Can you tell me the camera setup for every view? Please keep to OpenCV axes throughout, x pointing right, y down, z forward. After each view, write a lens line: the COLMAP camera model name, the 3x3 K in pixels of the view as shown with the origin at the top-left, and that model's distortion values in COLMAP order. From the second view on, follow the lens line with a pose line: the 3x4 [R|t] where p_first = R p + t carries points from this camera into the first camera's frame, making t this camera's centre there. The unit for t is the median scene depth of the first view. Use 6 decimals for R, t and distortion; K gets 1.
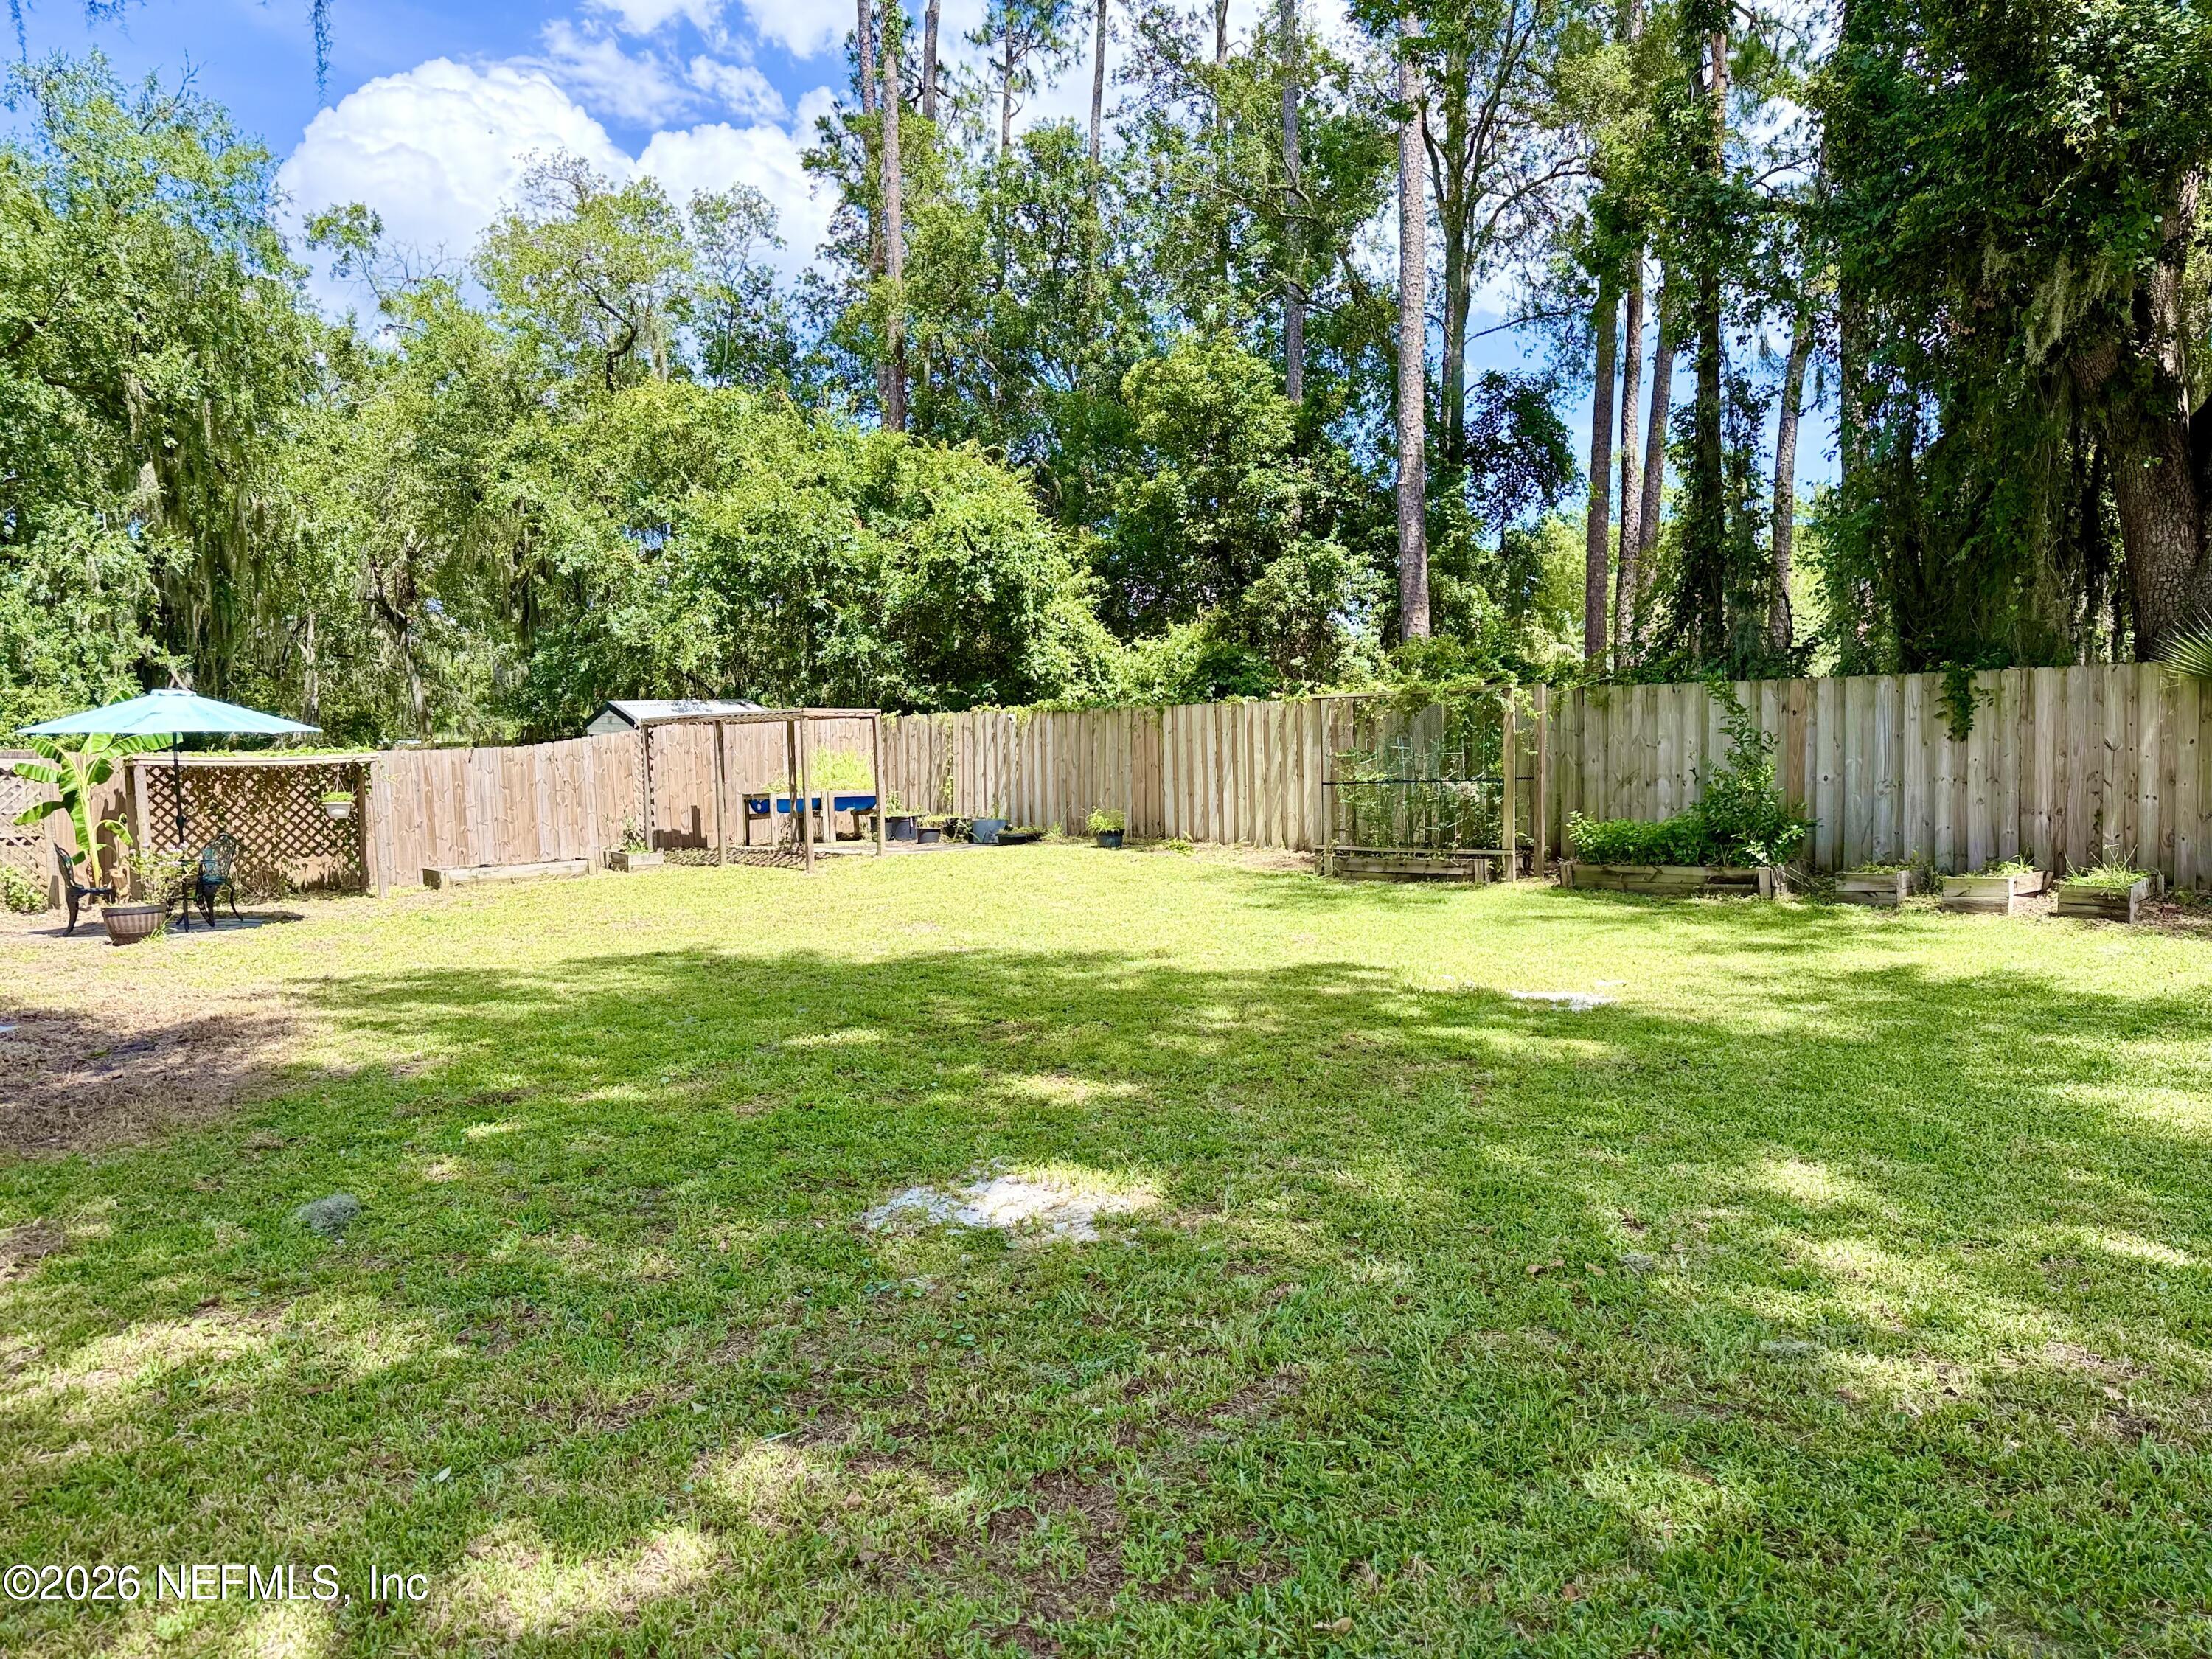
lens RADIAL K [[1537.2, 0, 1096.4], [0, 1537.2, 840.1], [0, 0, 1]] dist [0.186385, -0.348160]
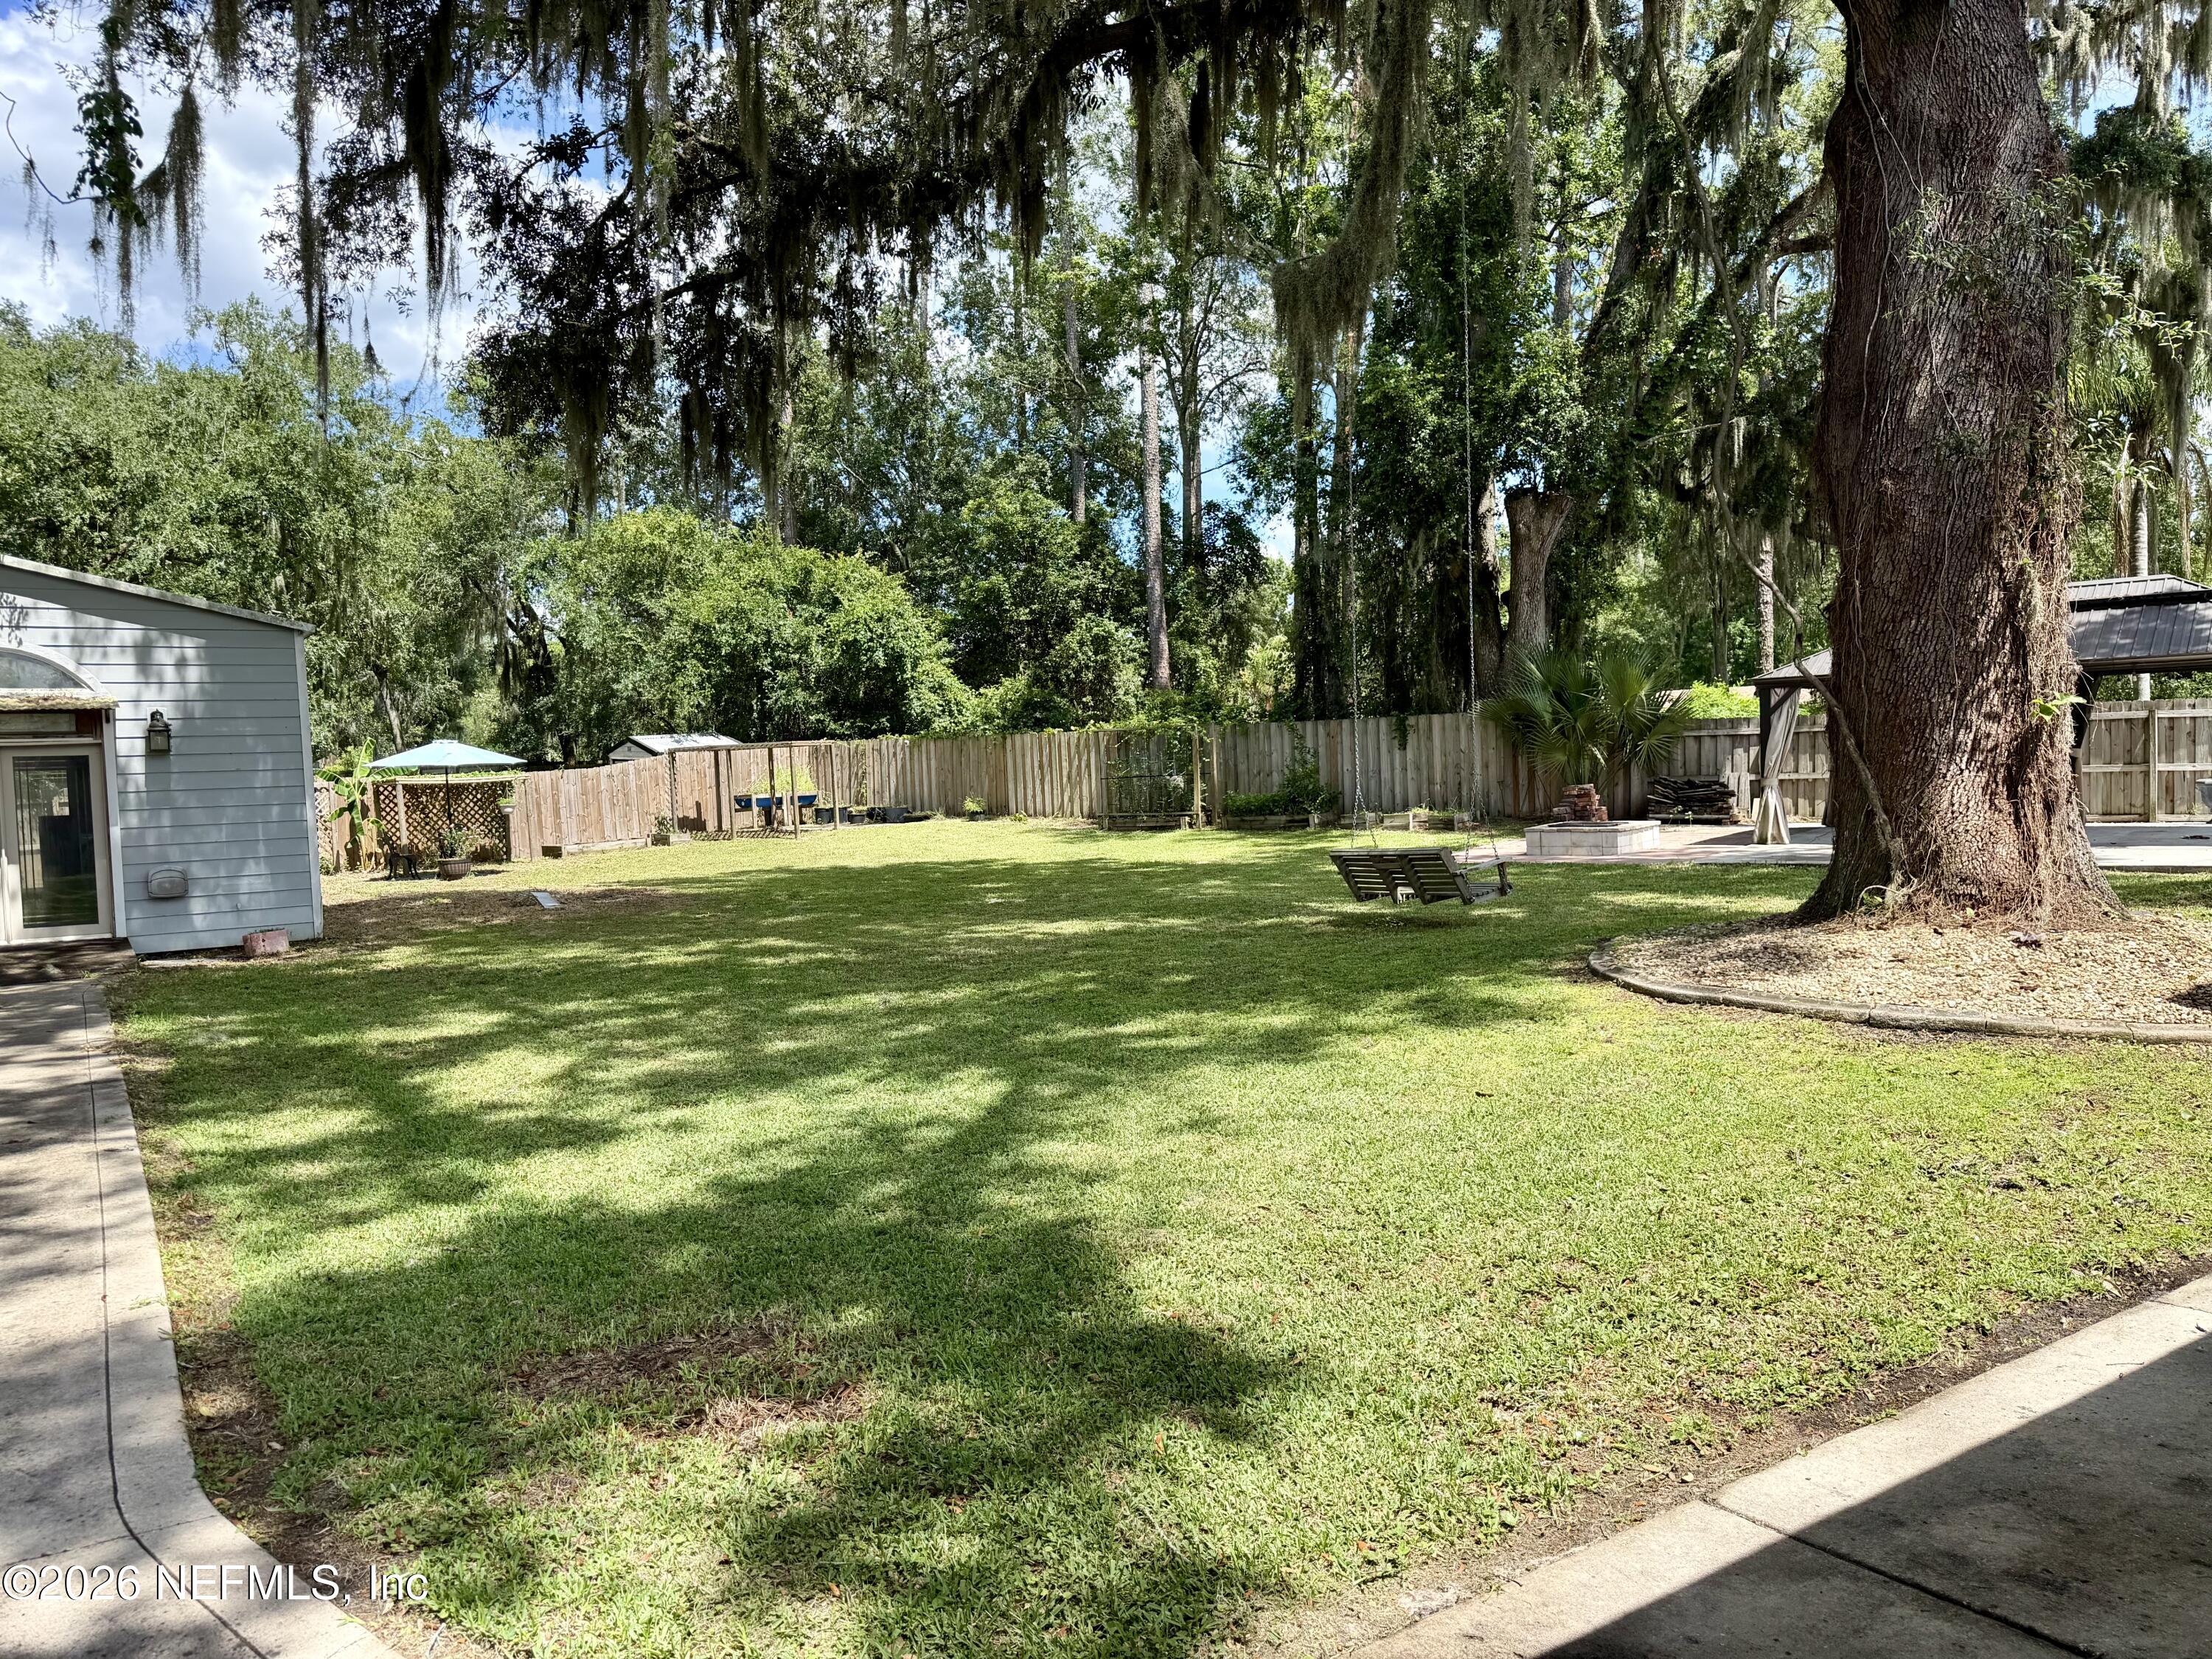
lens RADIAL K [[1550.3, 0, 1111.4], [0, 1550.3, 835.9], [0, 0, 1]] dist [0.117229, -0.150369]
pose [[0.990135, -0.029277, 0.137022, -0.061791], [0.030310, 0.999526, -0.005454, 0.027628], [-0.136797, 0.009554, 0.990553, -0.539031]]
